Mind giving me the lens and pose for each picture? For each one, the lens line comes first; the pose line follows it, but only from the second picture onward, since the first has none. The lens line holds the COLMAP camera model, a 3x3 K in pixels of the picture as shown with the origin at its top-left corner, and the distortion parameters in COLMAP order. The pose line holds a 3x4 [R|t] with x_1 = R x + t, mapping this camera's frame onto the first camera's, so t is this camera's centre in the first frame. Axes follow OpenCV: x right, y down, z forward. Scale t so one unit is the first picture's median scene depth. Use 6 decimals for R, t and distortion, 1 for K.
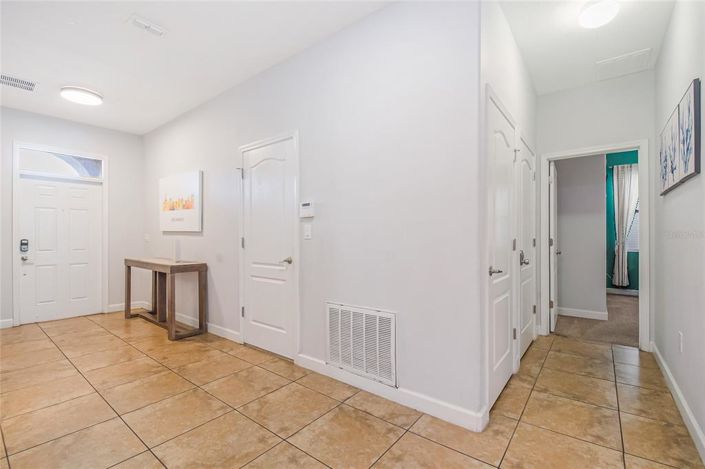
lens RADIAL K [[312.7, 0, 350.3], [0, 312.7, 230.7], [0, 0, 1]] dist [0.017462, -0.001688]
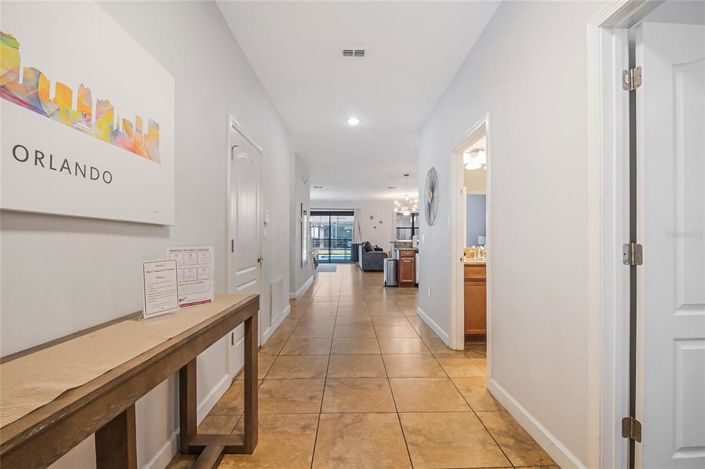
lens RADIAL K [[312.7, 0, 352.7], [0, 312.7, 238.7], [0, 0, 1]] dist [0.017462, -0.001688]
pose [[-0.639202, 0.033450, 0.768311, -1.366161], [0.018612, 0.999434, -0.028028, 0.061022], [-0.768814, -0.003616, -0.639463, 1.557497]]
